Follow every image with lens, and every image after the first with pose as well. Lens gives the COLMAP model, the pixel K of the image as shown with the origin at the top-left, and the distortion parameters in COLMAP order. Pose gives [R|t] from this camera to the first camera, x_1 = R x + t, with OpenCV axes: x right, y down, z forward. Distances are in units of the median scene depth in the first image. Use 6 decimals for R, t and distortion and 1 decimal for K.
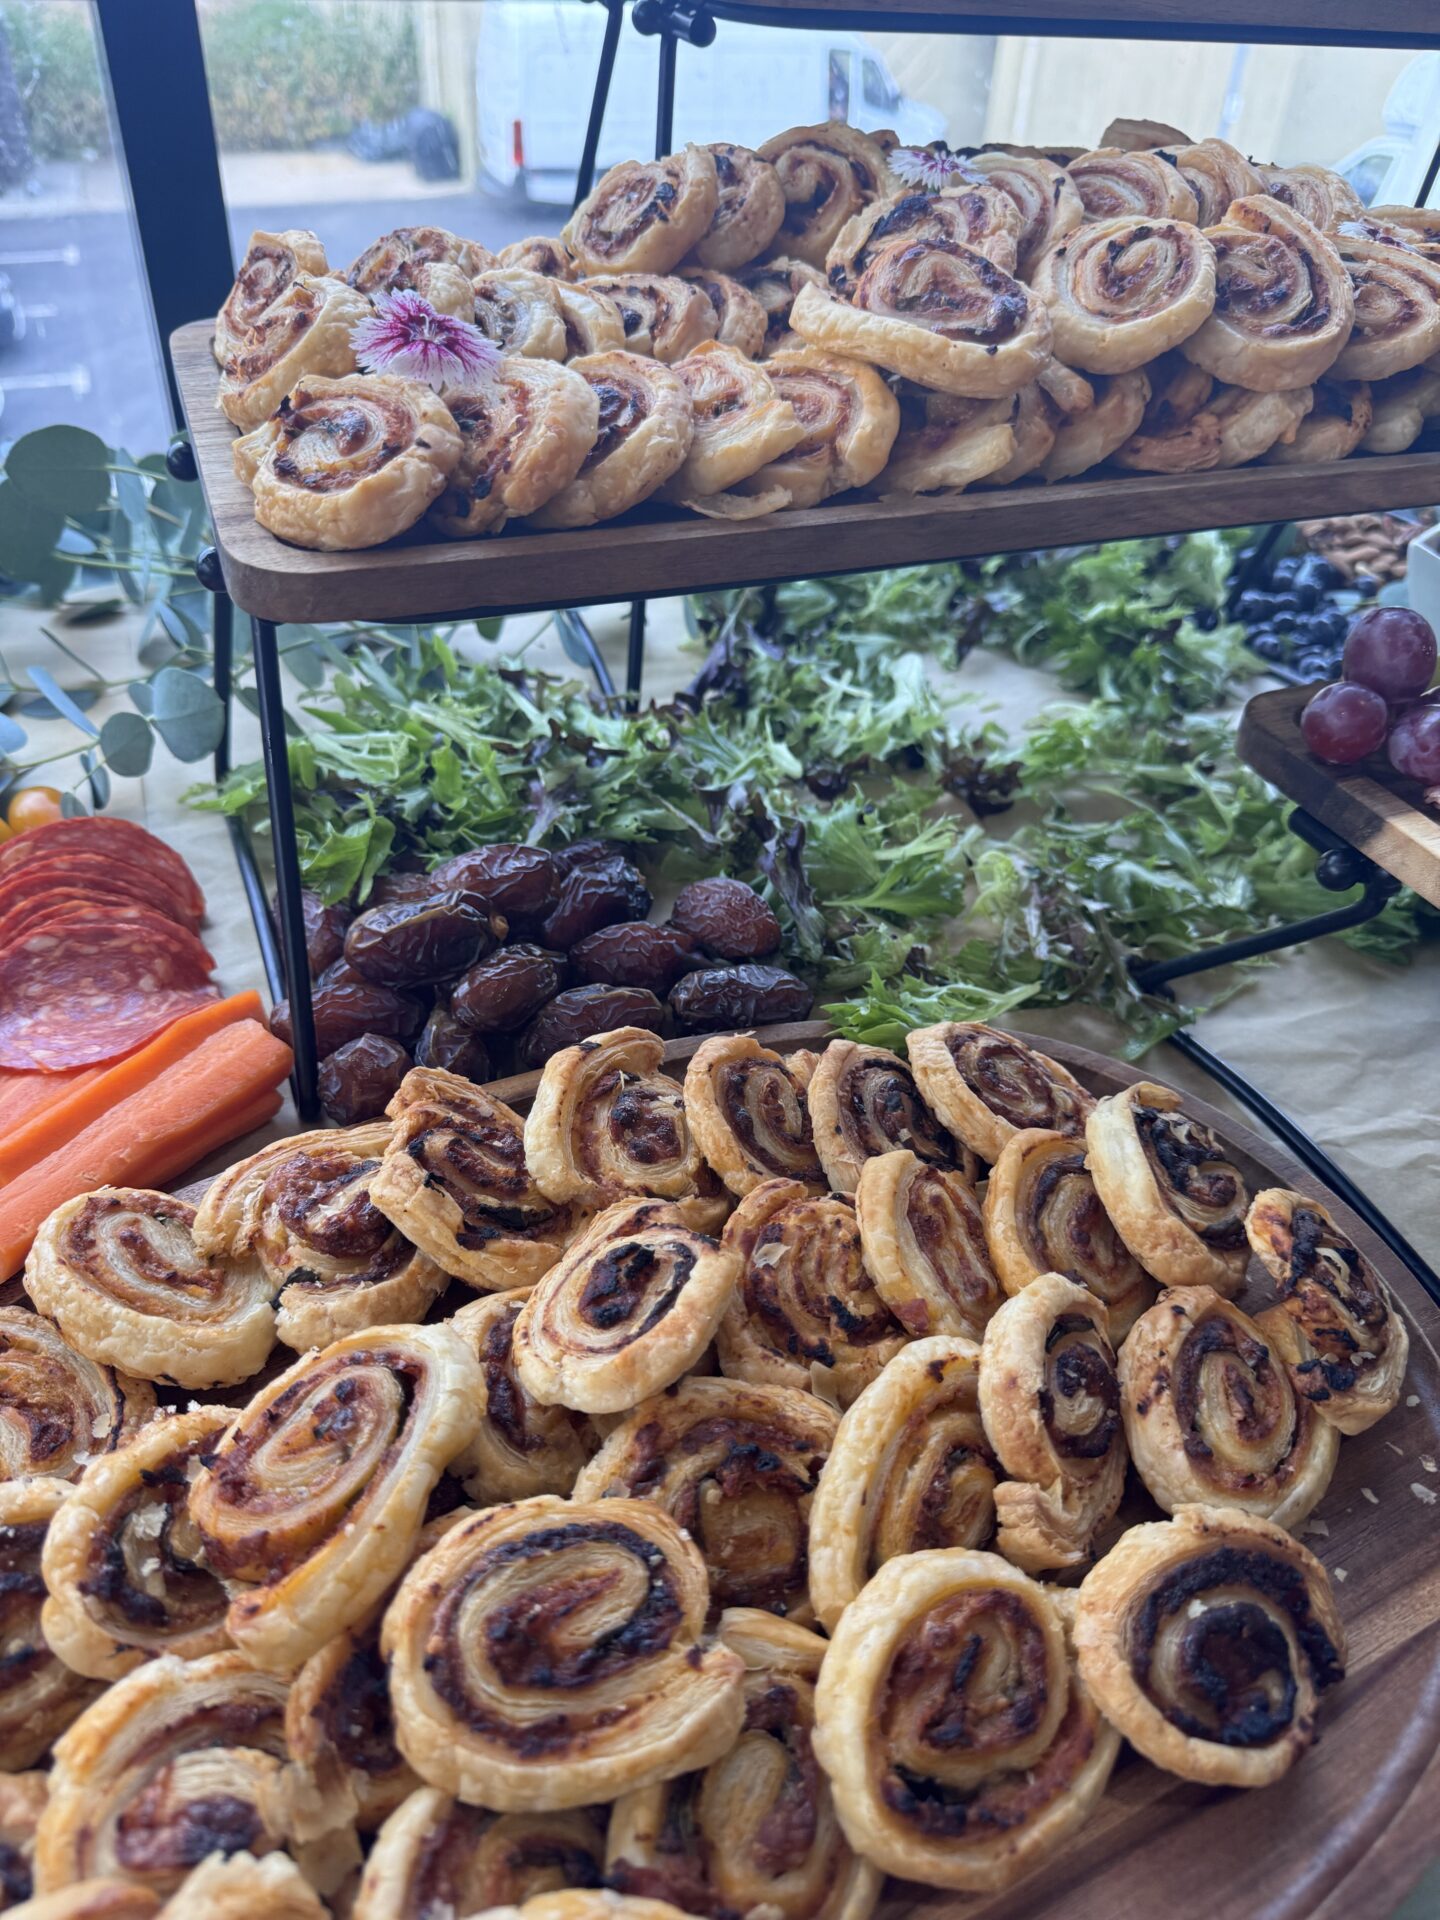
lens RADIAL K [[1362.2, 0, 705.4], [0, 1362.2, 955.7], [0, 0, 1]] dist [0.035442, -0.065913]
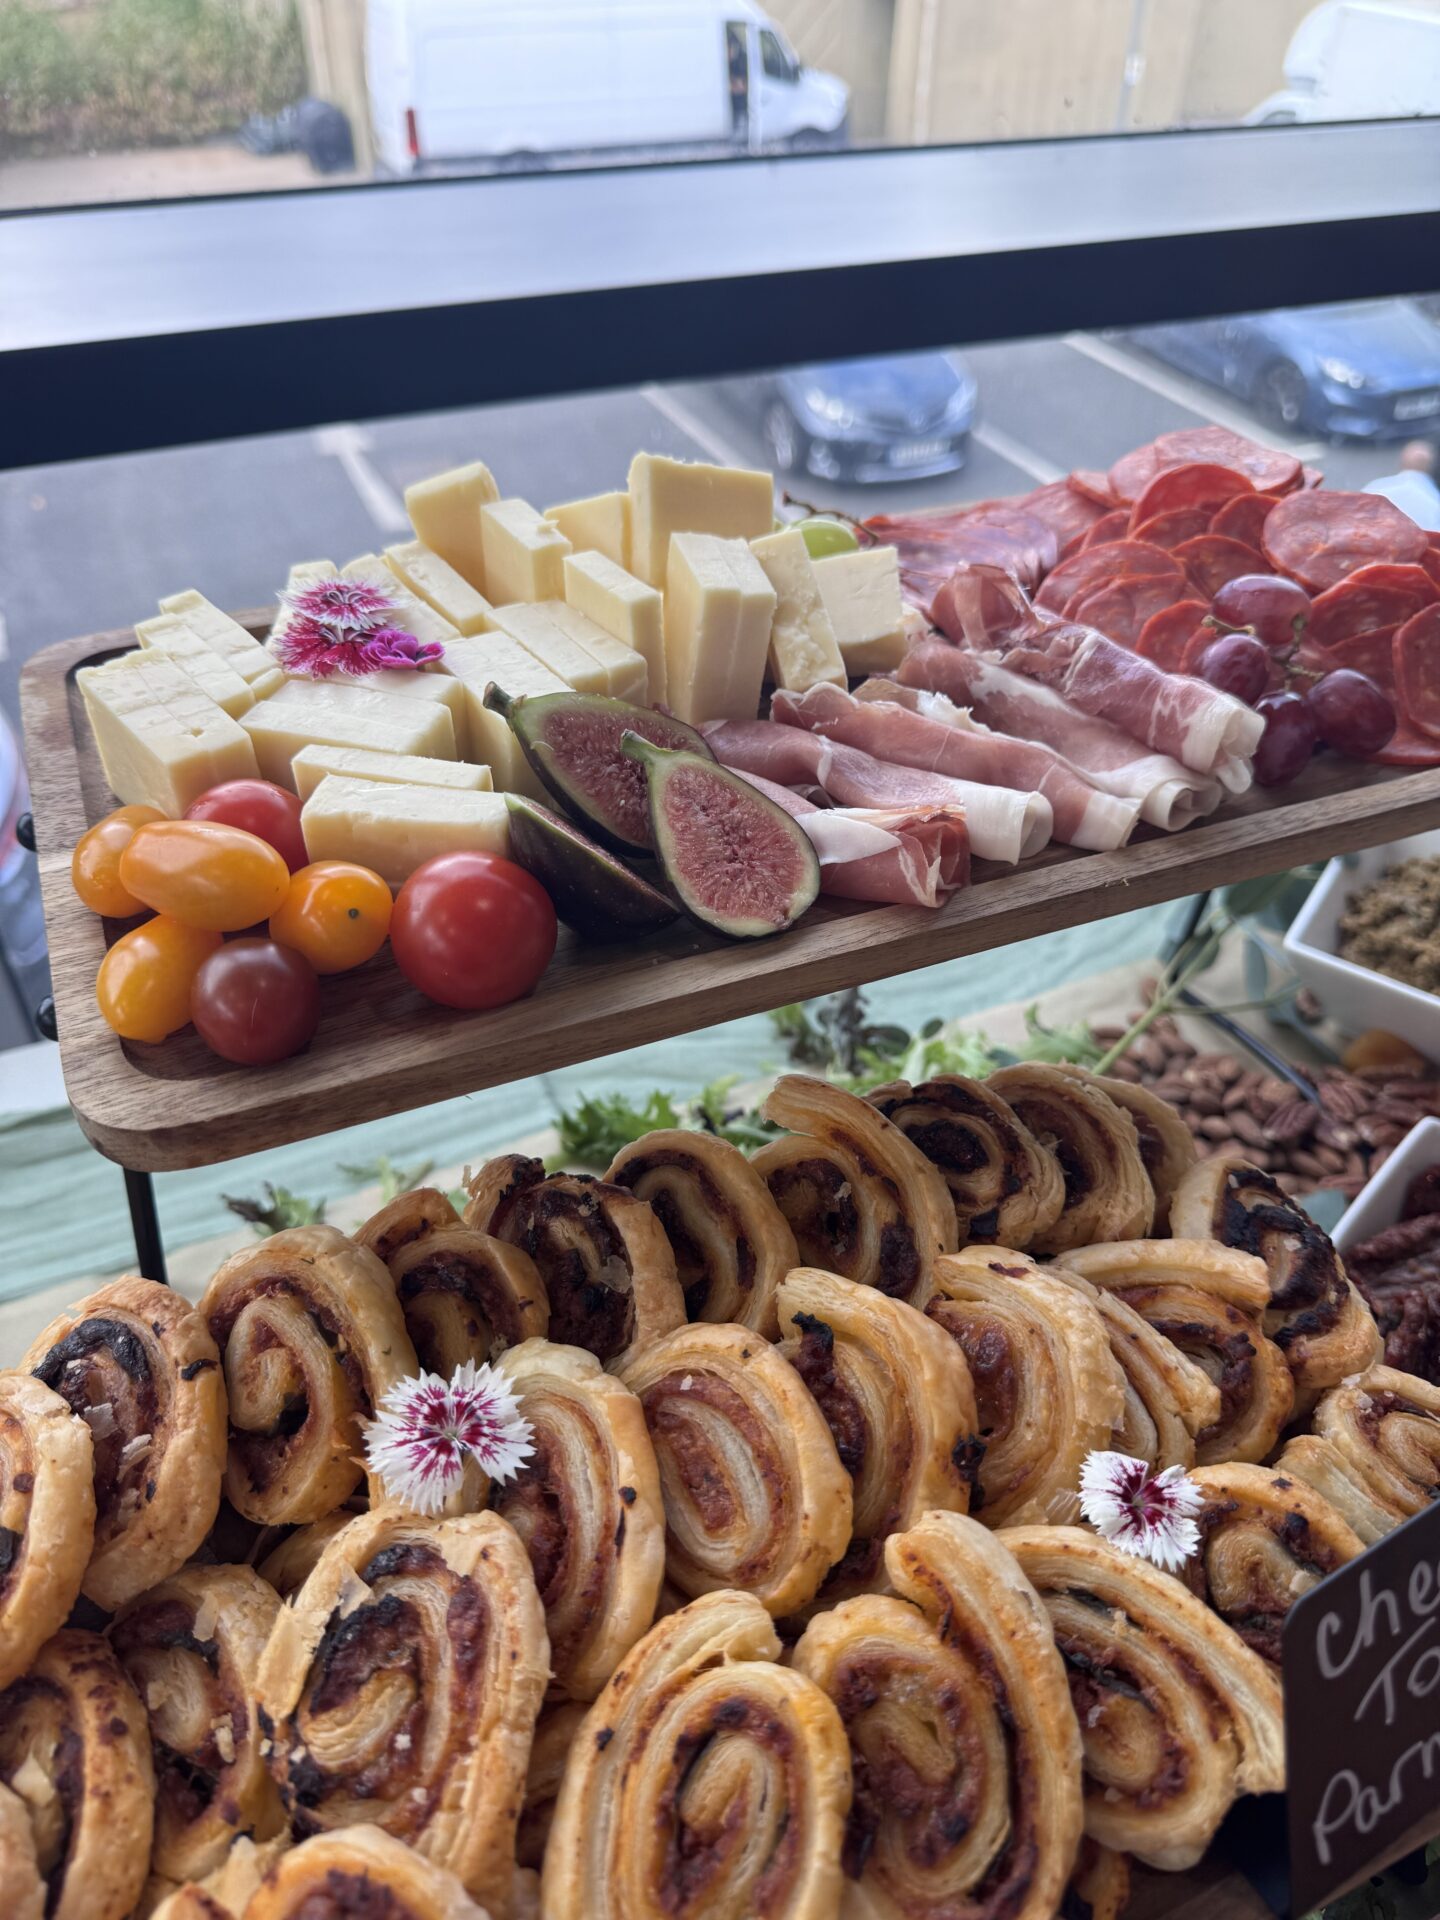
lens RADIAL K [[1362.2, 0, 705.4], [0, 1362.2, 955.7], [0, 0, 1]] dist [0.035442, -0.065913]
pose [[0.997657, -0.061938, 0.029061, 0.379144], [0.061252, 0.997835, 0.023937, -1.077724], [-0.030481, -0.022101, 0.999291, 0.481779]]
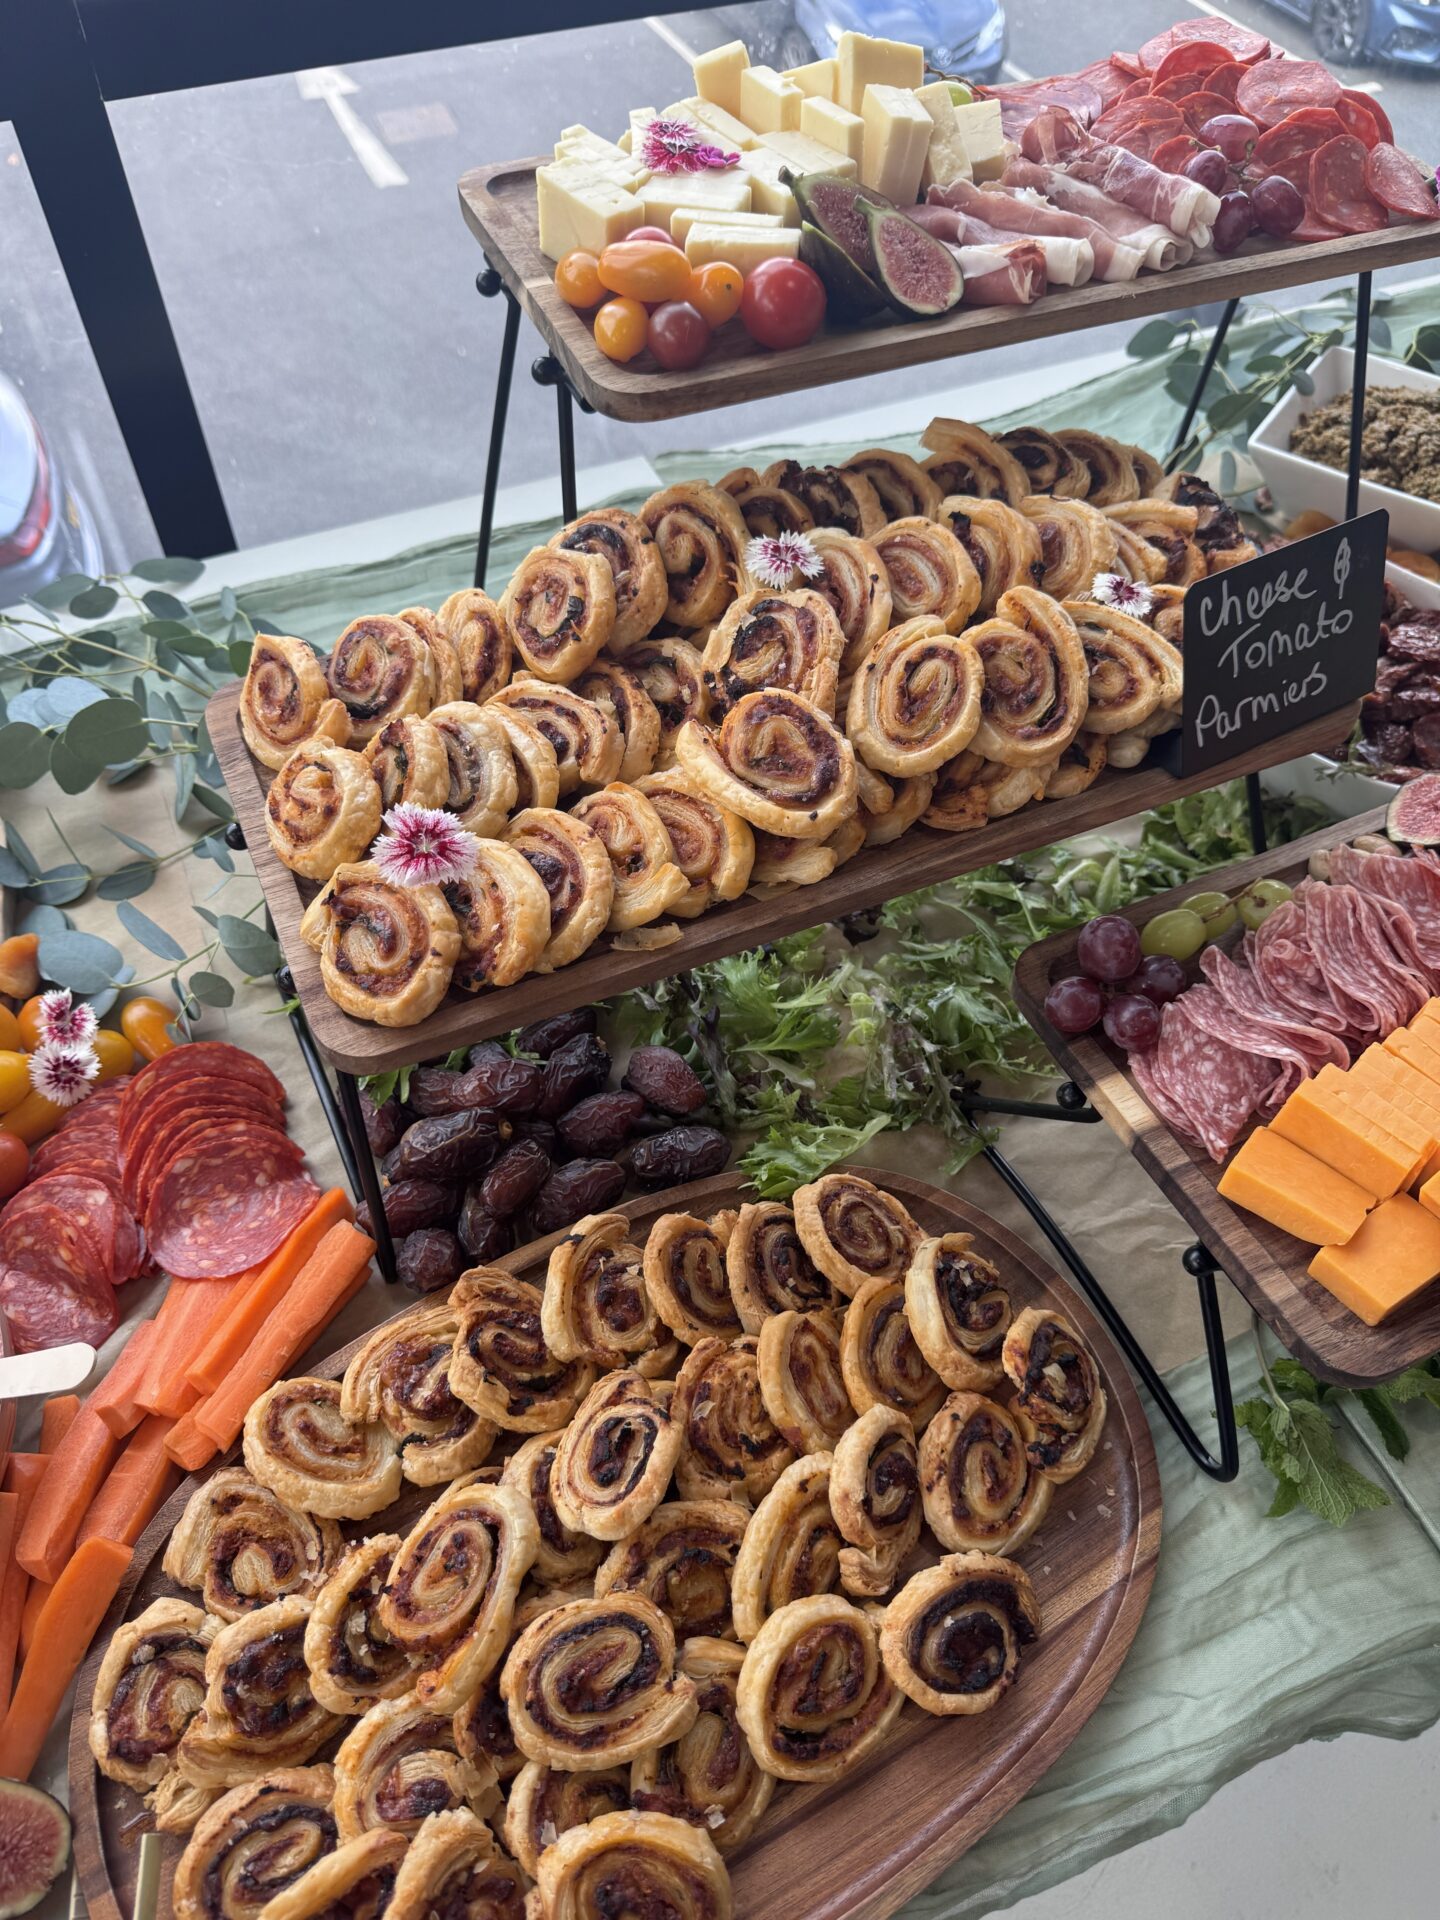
lens RADIAL K [[1345.9, 0, 699.2], [0, 1345.9, 960.7], [0, 0, 1]] dist [0.070395, -0.113255]
pose [[0.997311, -0.072849, 0.008030, 0.070110], [0.069131, 0.971432, 0.227027, -0.673054], [-0.024339, -0.225862, 0.973855, -0.452969]]
